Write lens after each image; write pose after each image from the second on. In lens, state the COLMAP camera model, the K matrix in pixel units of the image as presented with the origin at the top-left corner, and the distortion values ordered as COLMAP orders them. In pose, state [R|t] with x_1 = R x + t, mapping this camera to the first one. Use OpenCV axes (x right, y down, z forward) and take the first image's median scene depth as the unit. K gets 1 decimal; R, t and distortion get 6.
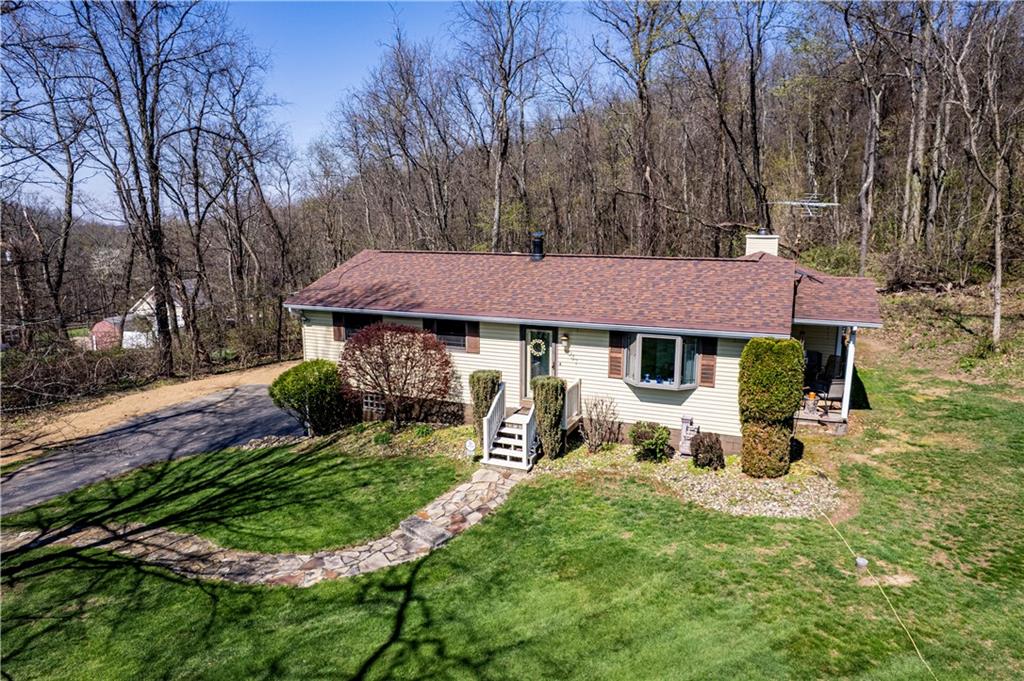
lens RADIAL K [[640.3, 0, 512.0], [0, 640.3, 340.5], [0, 0, 1]] dist [-0.061685, 0.049859]
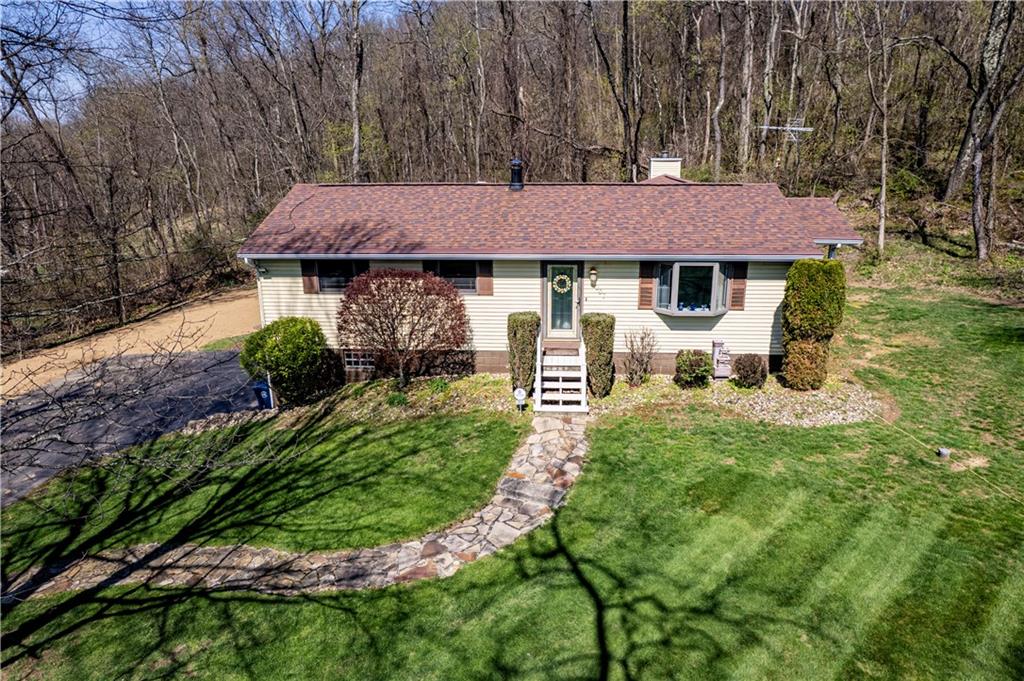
lens RADIAL K [[658.5, 0, 512.0], [0, 658.5, 340.5], [0, 0, 1]] dist [-0.054653, 0.049038]
pose [[0.947259, -0.098942, 0.304813, -0.355337], [0.066585, 0.991154, 0.114803, -0.023928], [-0.313476, -0.088452, 0.945468, 0.102032]]
